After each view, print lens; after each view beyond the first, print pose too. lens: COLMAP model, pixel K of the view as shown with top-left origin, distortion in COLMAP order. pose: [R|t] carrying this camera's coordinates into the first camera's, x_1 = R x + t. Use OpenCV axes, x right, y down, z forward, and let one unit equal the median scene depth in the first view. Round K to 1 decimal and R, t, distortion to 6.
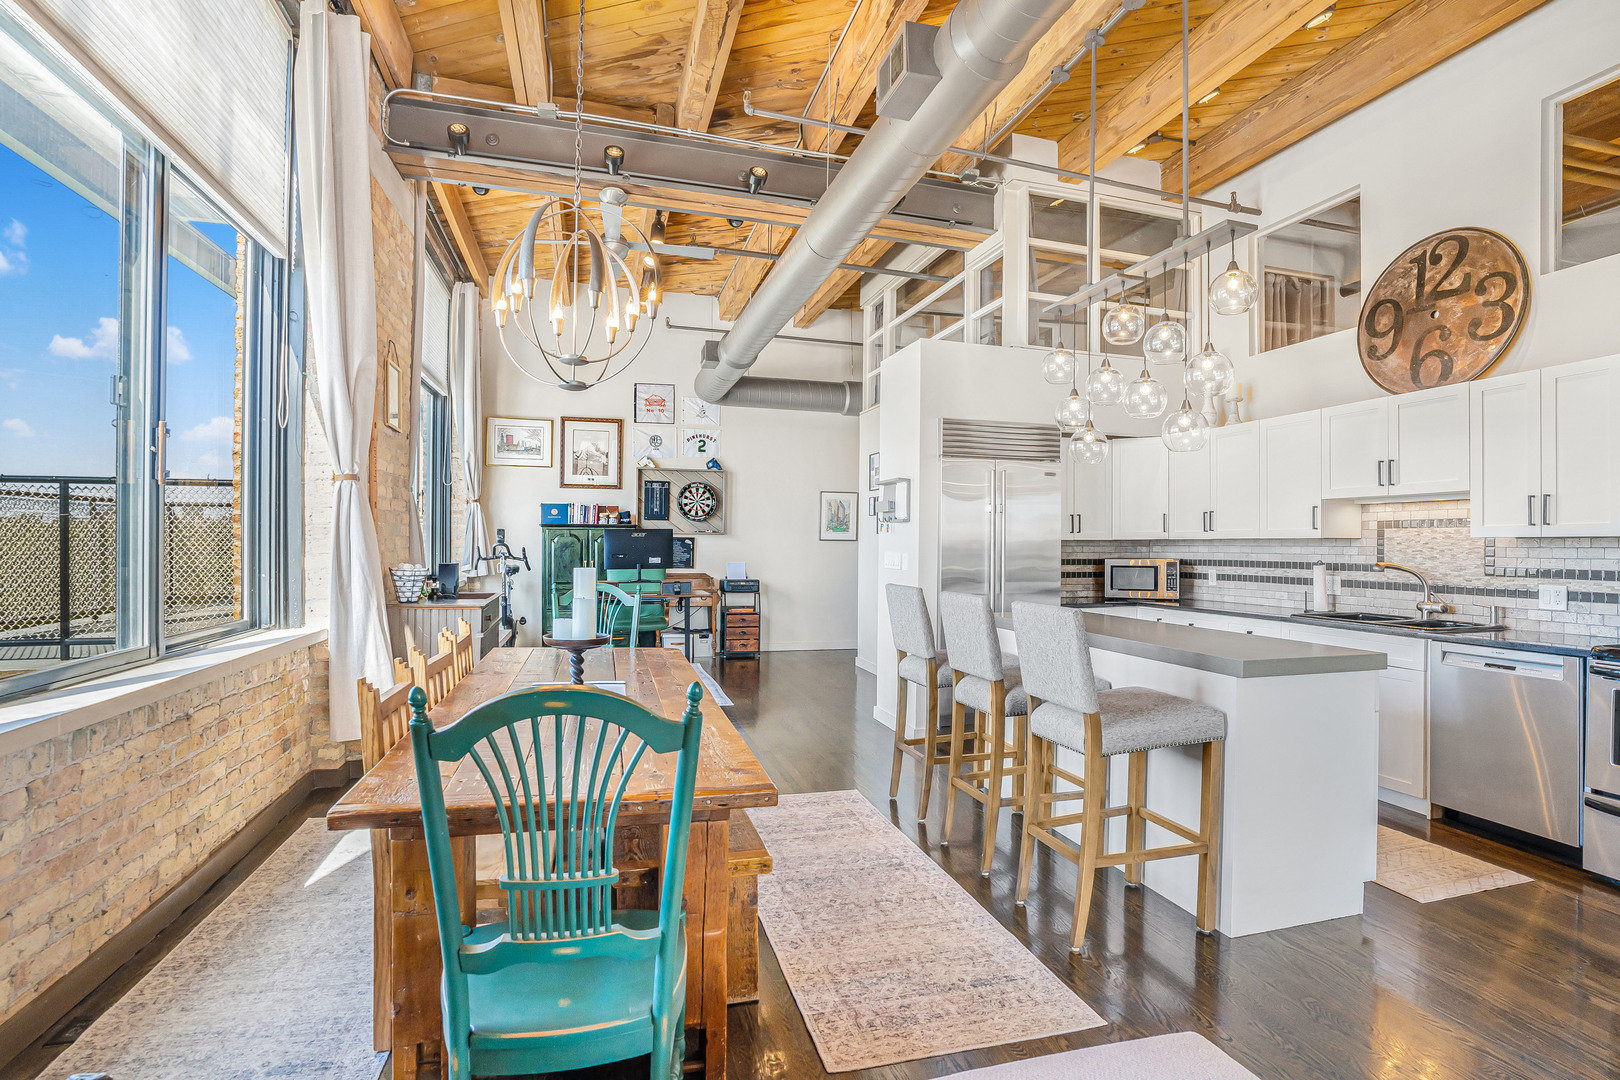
lens RADIAL K [[777.9, 0, 810.0], [0, 777.9, 540.0], [0, 0, 1]] dist [-0.044967, 0.000241]
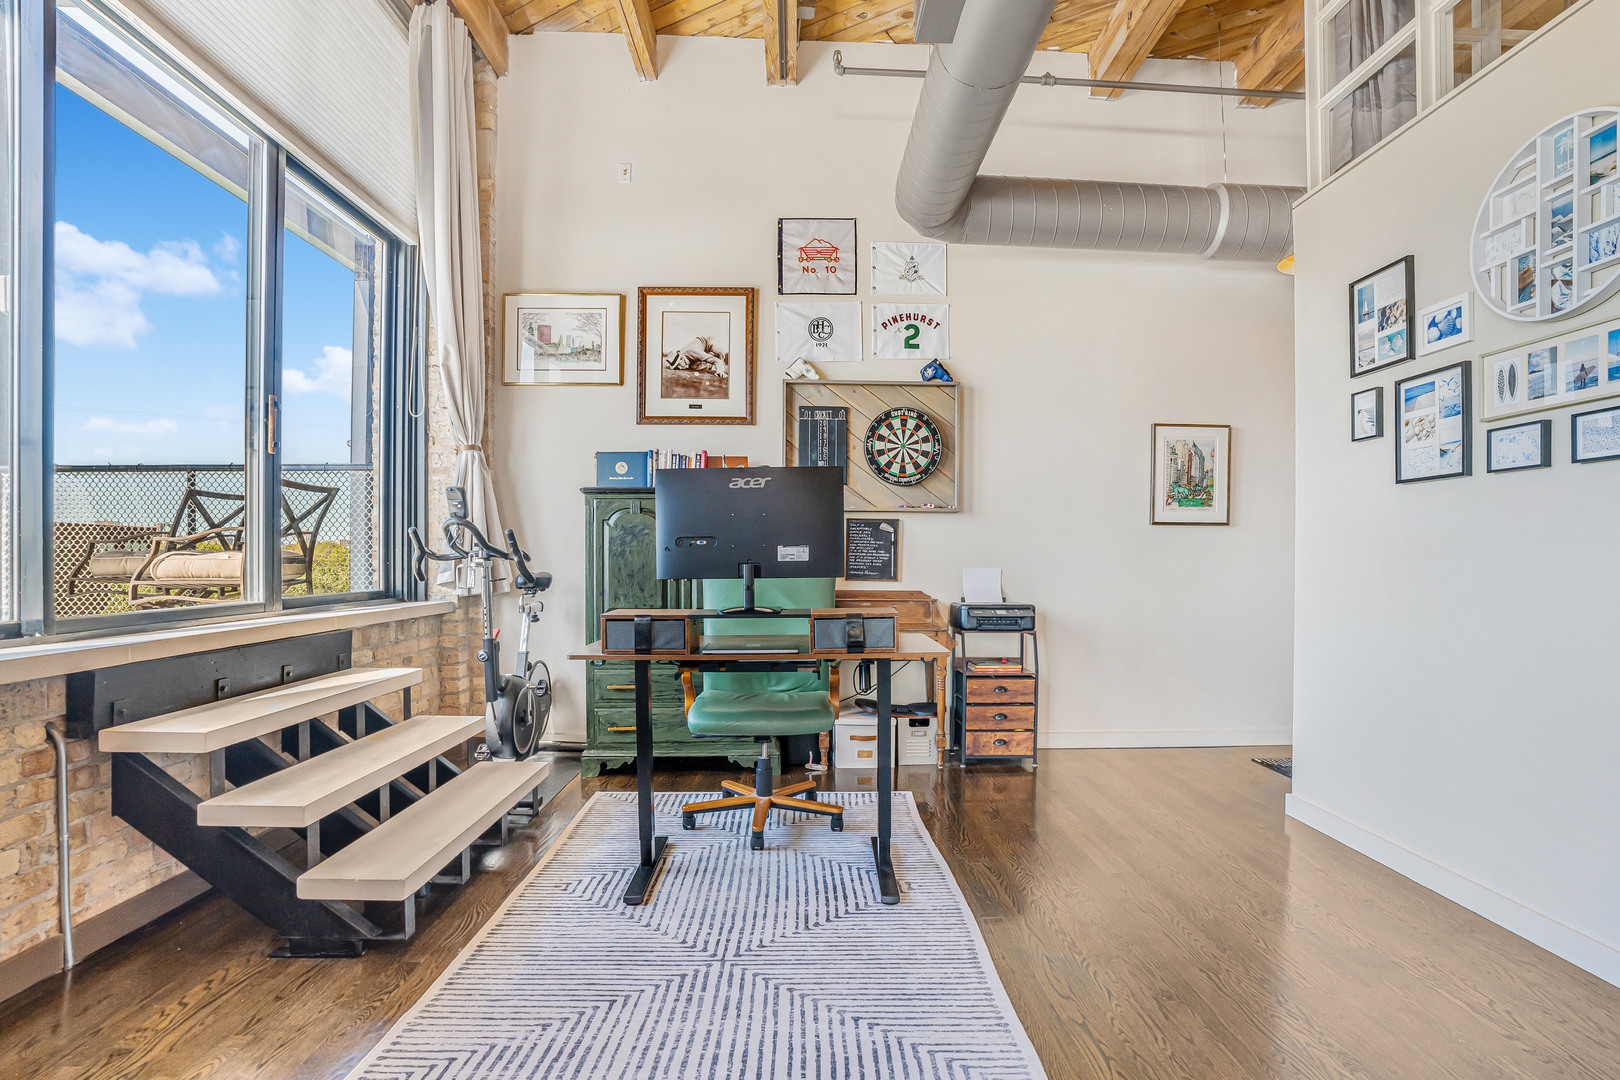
lens RADIAL K [[812.6, 0, 819.2], [0, 812.6, 546.2], [0, 0, 1]] dist [-0.009342, 0.000134]
pose [[0.965341, -0.009797, -0.260807, -0.063040], [0.005351, 0.999828, -0.017754, 0.023496], [0.260936, 0.015743, 0.965228, 0.491359]]
